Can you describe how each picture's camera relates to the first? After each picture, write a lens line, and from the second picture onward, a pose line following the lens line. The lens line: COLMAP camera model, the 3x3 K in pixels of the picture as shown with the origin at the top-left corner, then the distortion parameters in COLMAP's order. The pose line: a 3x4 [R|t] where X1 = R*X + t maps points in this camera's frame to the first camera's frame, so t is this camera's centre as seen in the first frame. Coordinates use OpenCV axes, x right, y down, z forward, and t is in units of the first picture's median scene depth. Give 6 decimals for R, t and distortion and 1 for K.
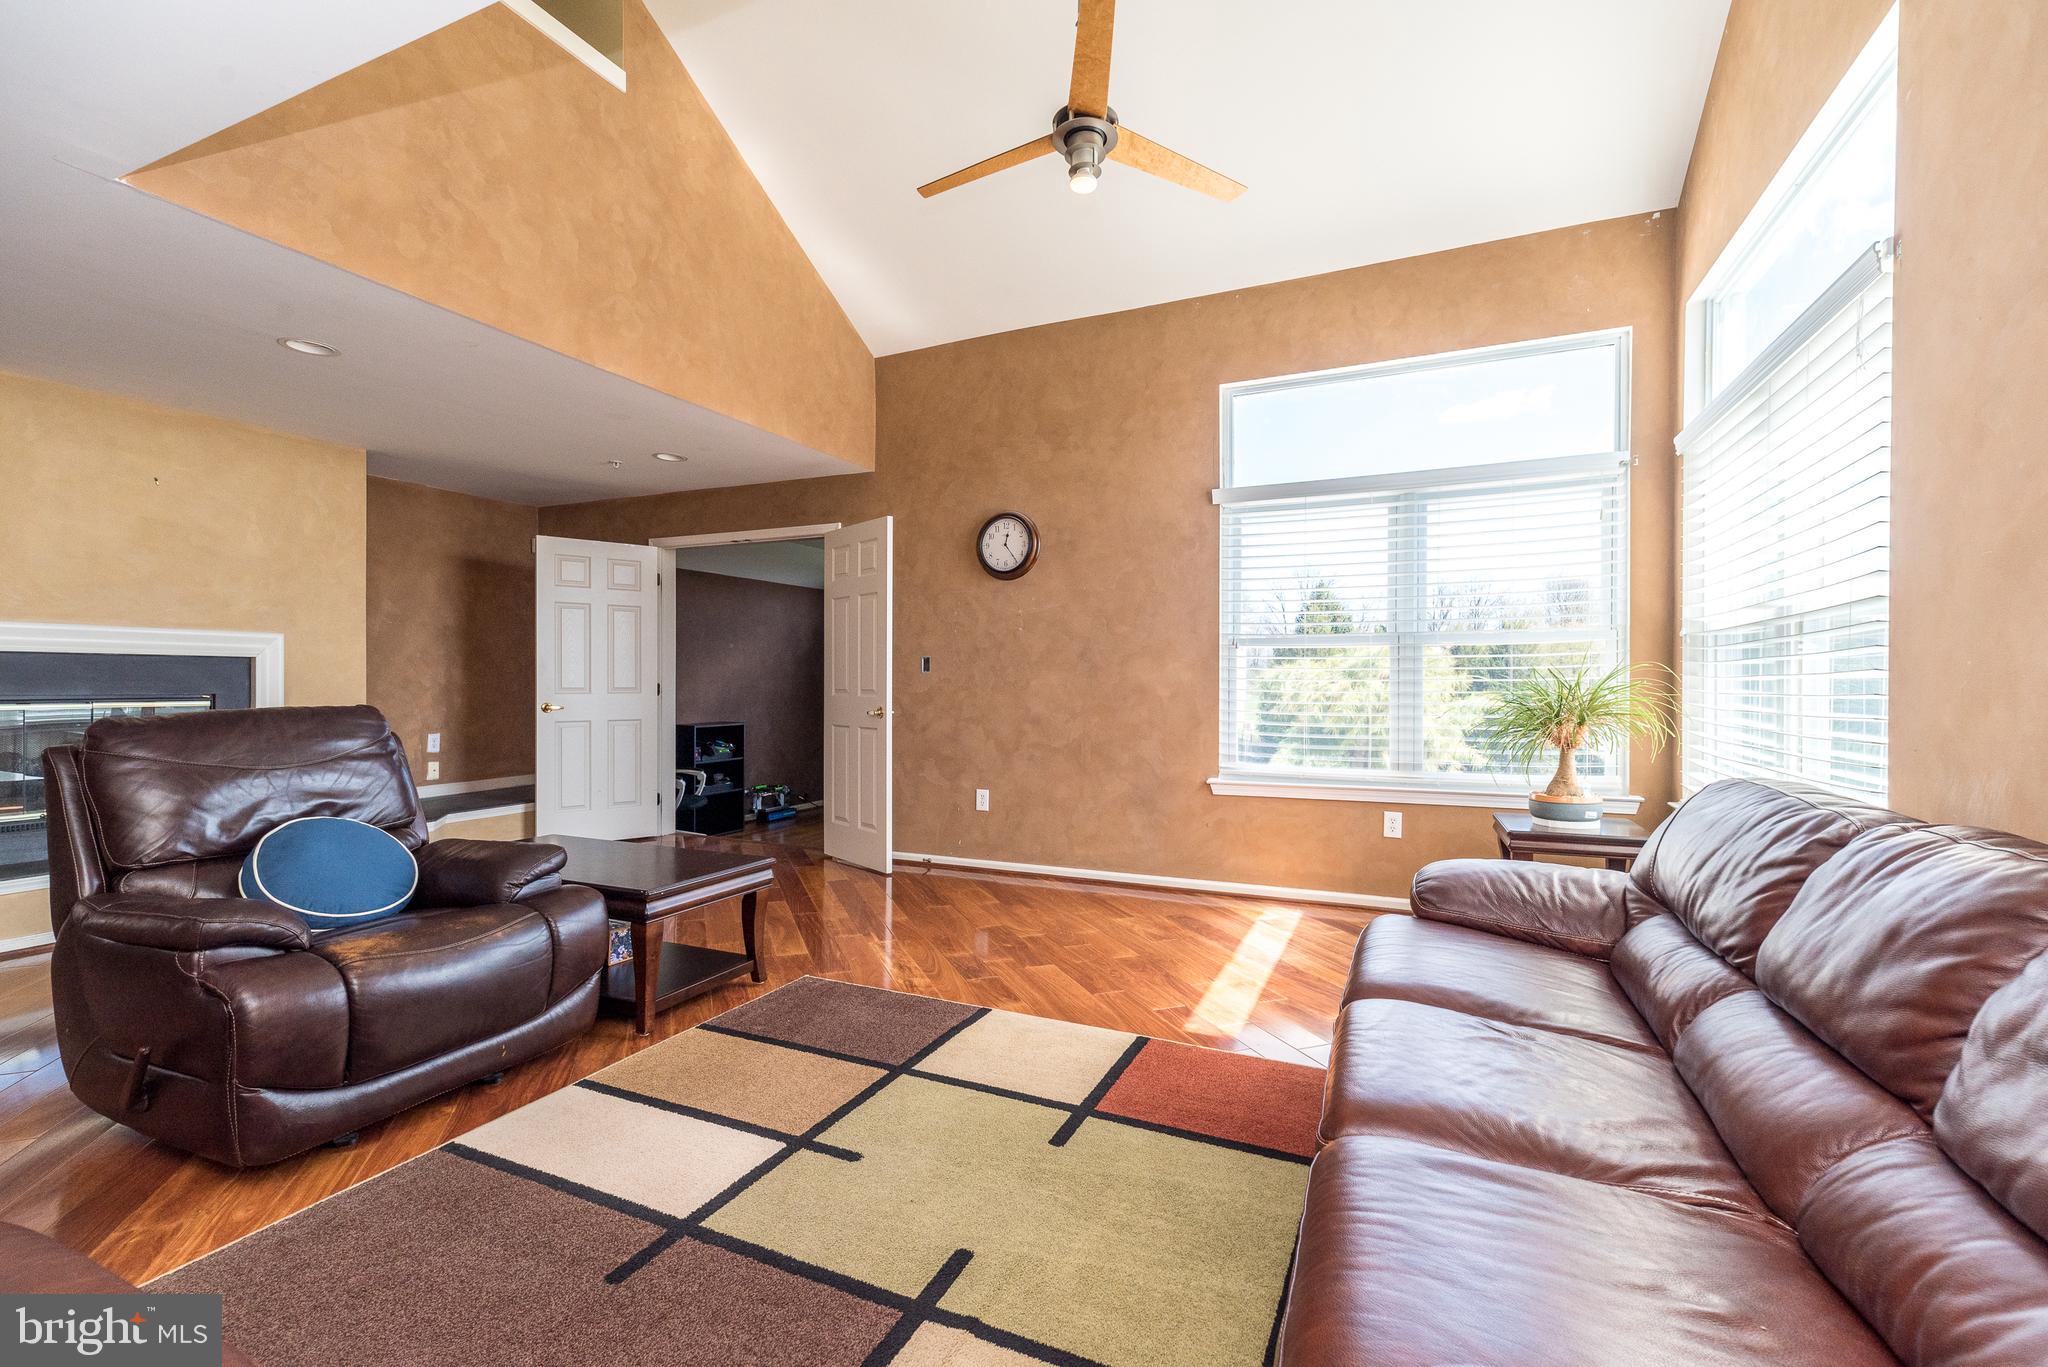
lens RADIAL K [[881.8, 0, 1024.0], [0, 881.8, 683.5], [0, 0, 1]] dist [0.001212, 0.000220]
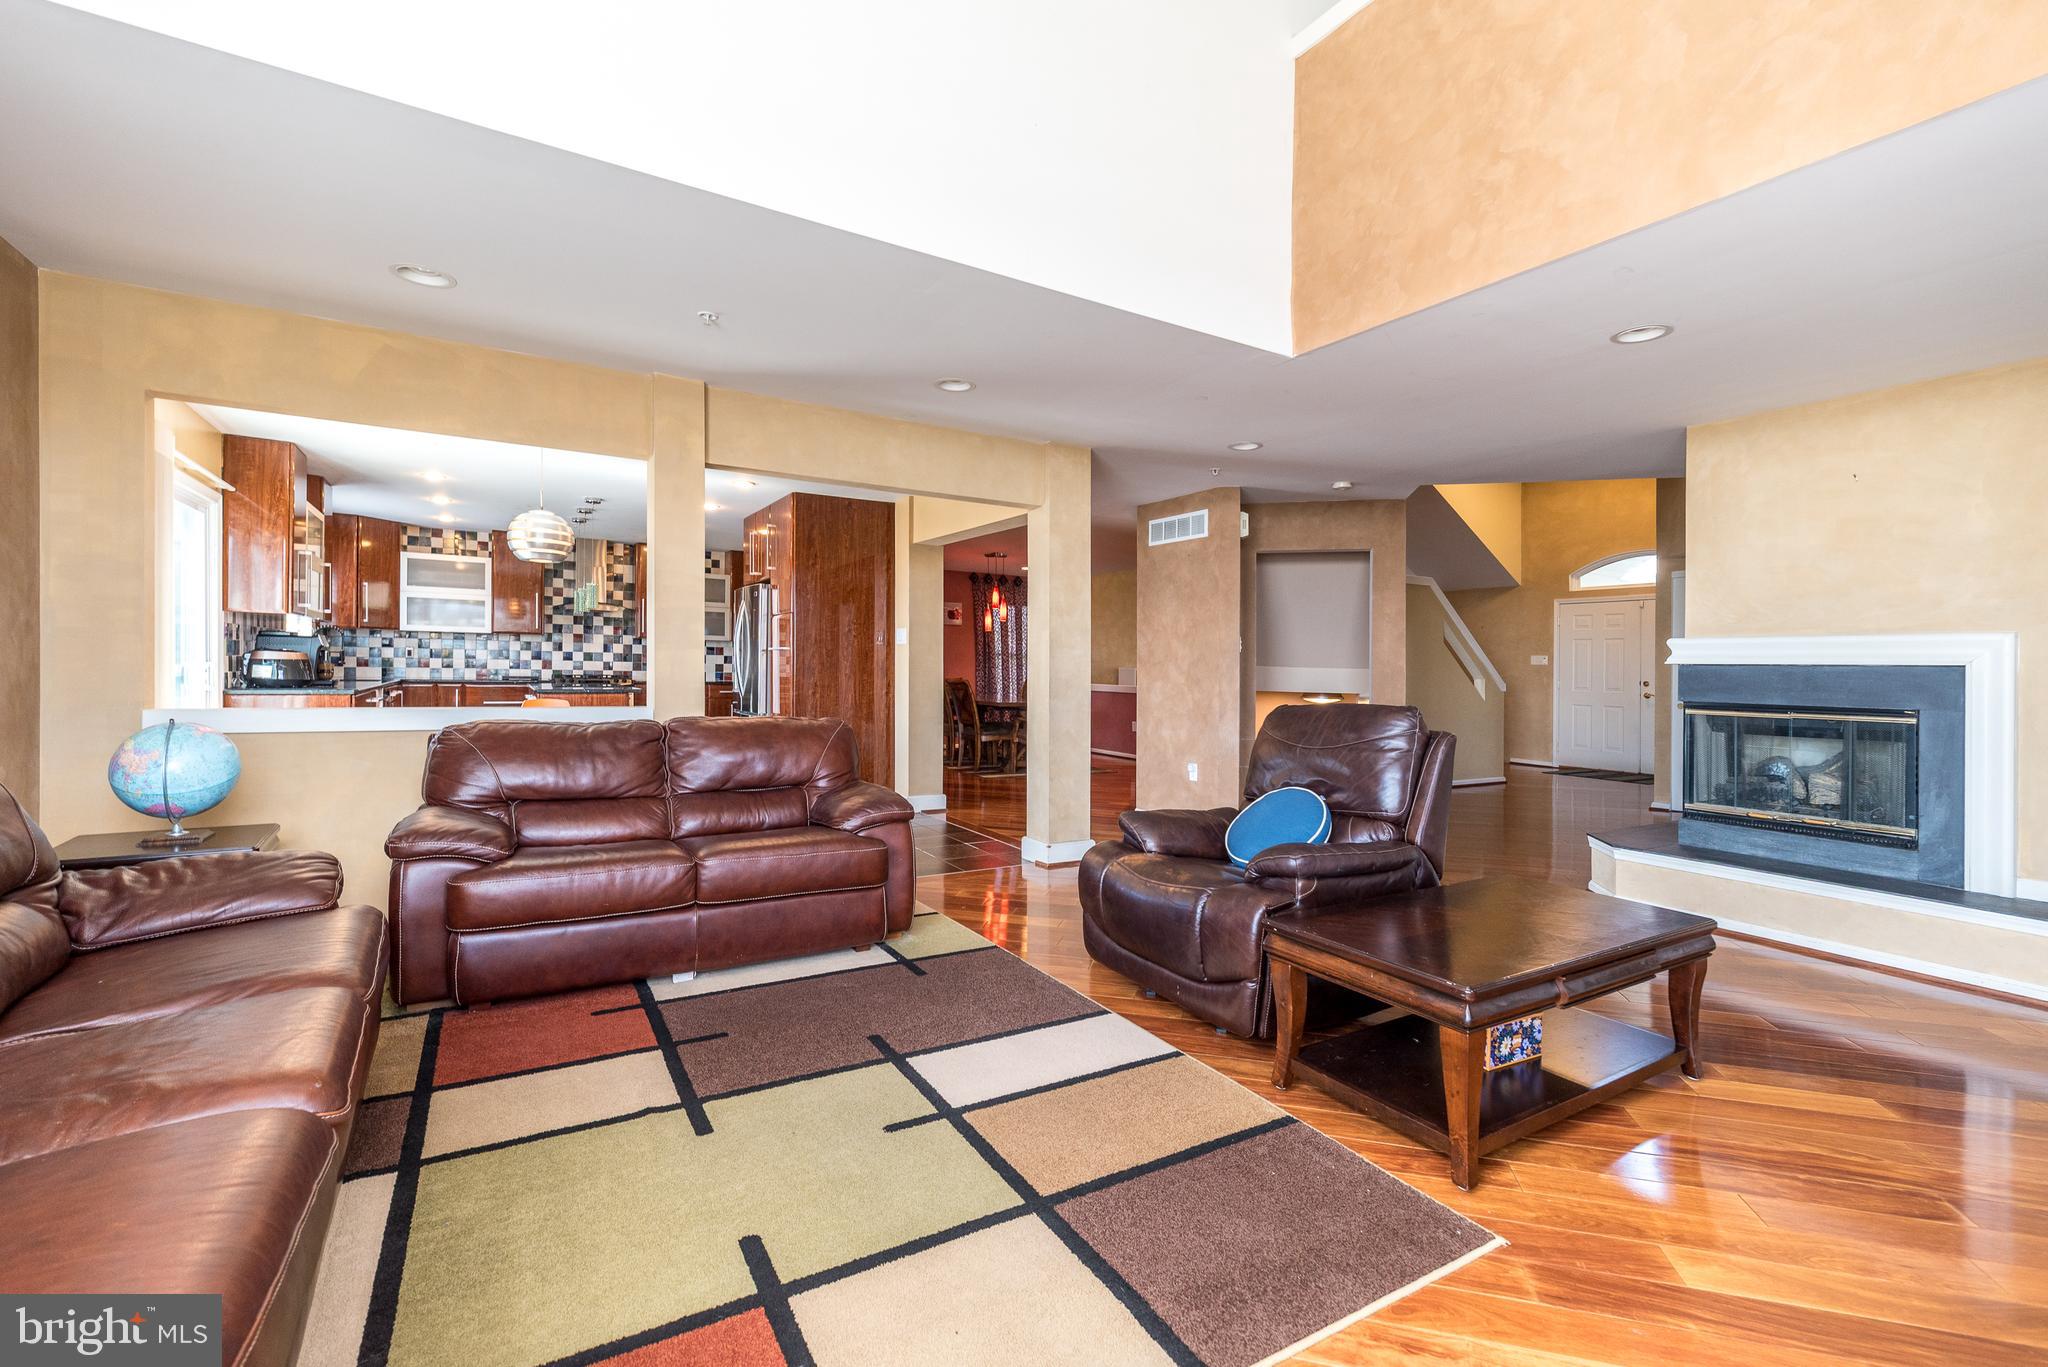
lens RADIAL K [[888.6, 0, 1021.9], [0, 888.6, 657.0], [0, 0, 1]] dist [0.003143, 0.000165]
pose [[-0.572098, -0.027986, -0.819708, 0.354319], [-0.023615, 0.999565, -0.017645, -0.004300], [0.819845, 0.009263, -0.572510, 1.019591]]
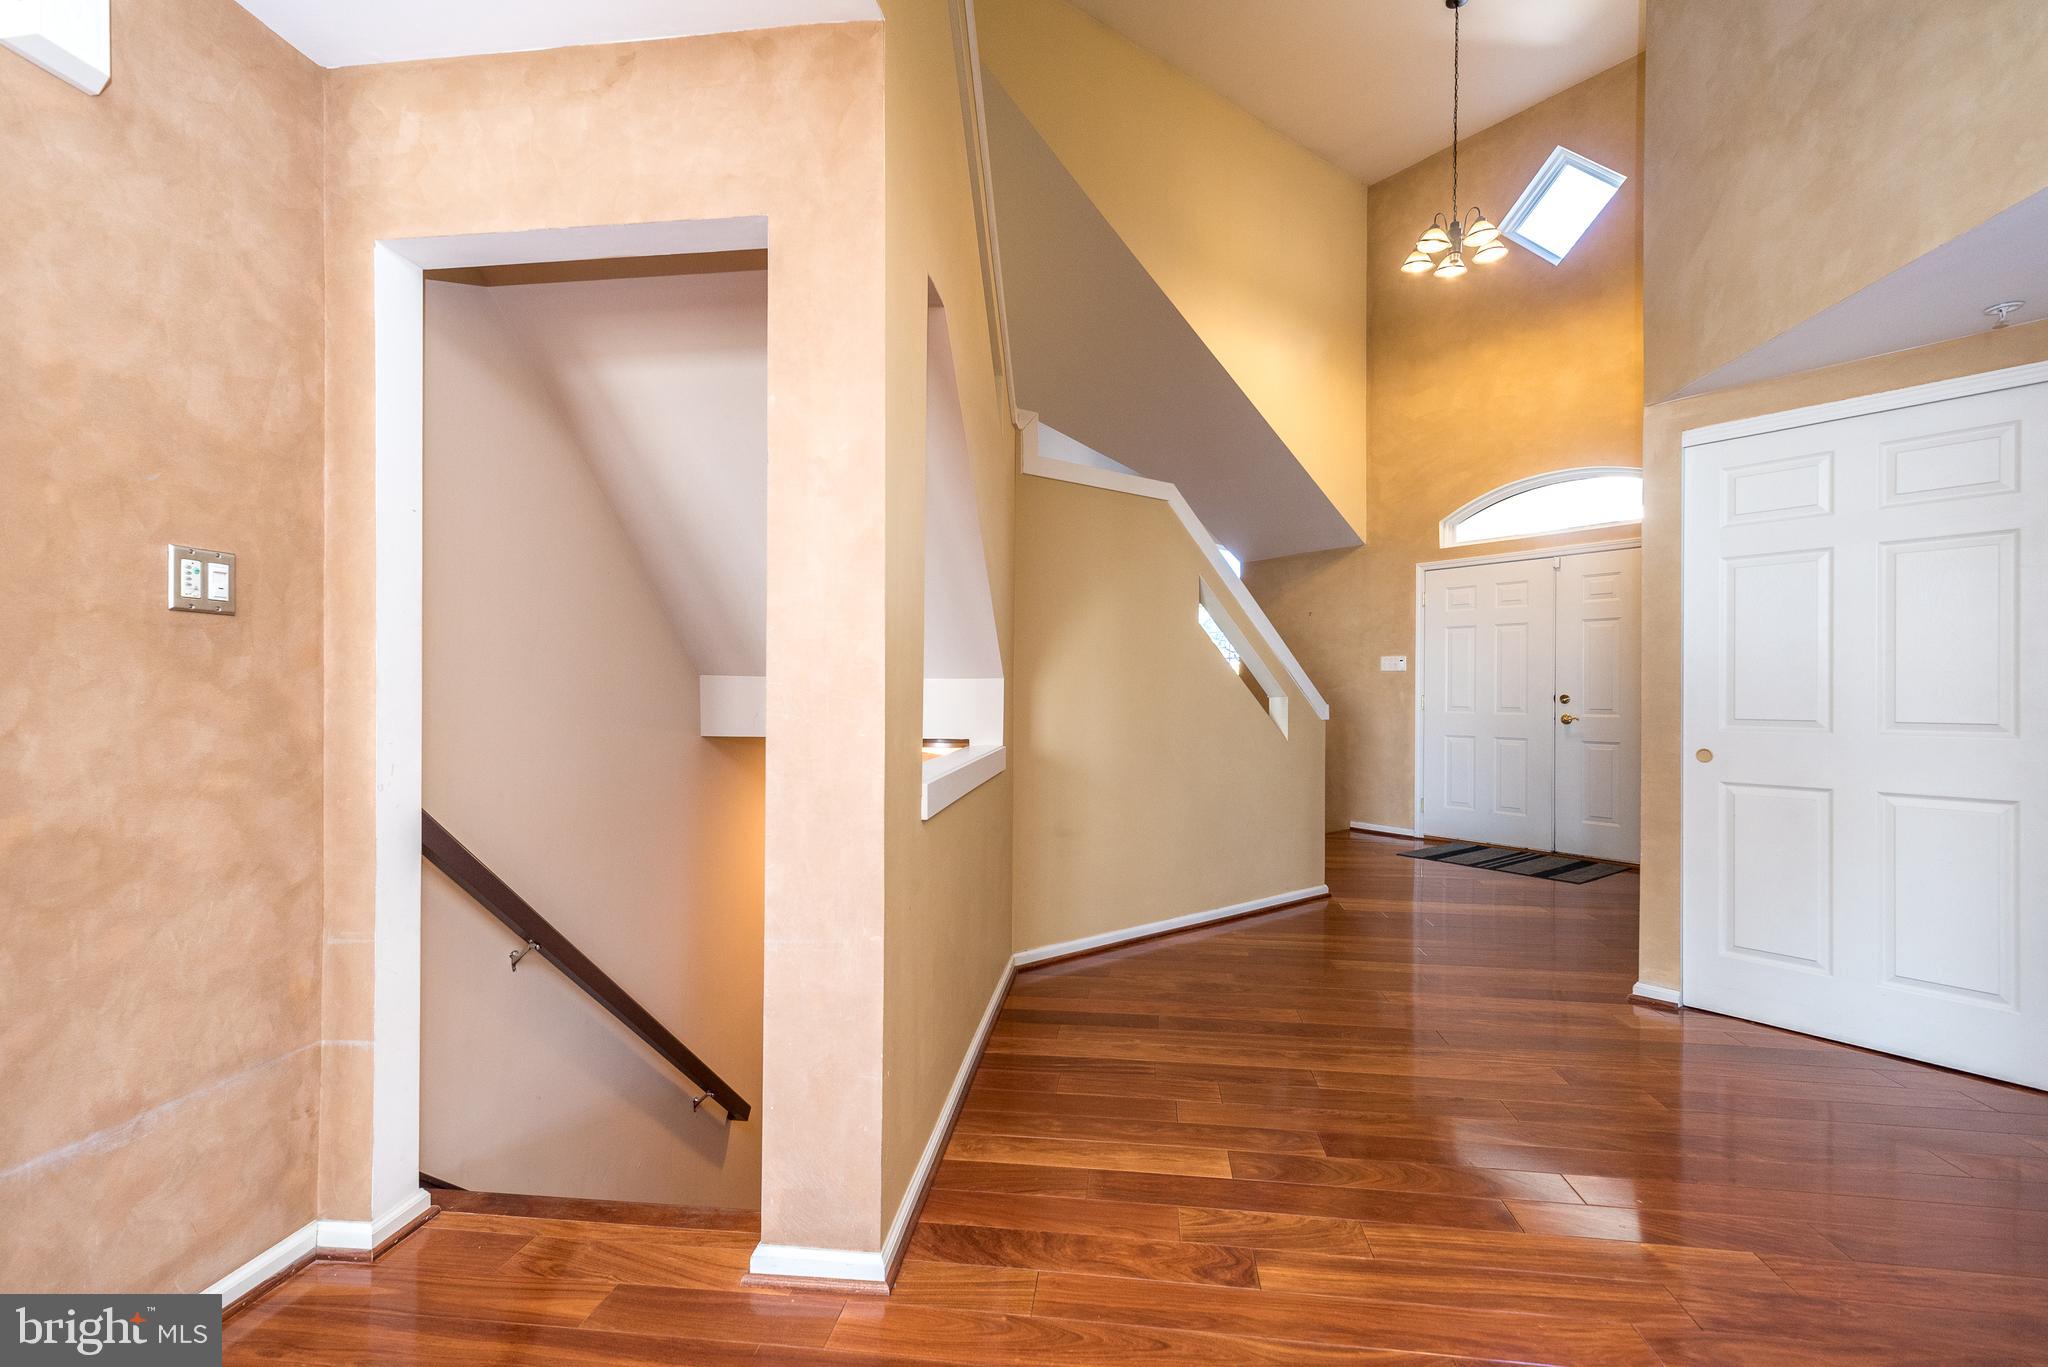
lens RADIAL K [[883.3, 0, 1021.4], [0, 883.3, 708.5], [0, 0, 1]] dist [0.002554, 0.000410]
pose [[-0.471291, 0.009186, -0.881930, -1.297709], [-0.005979, 0.999890, 0.013610, -0.016088], [0.881958, 0.011687, -0.471184, 0.904267]]
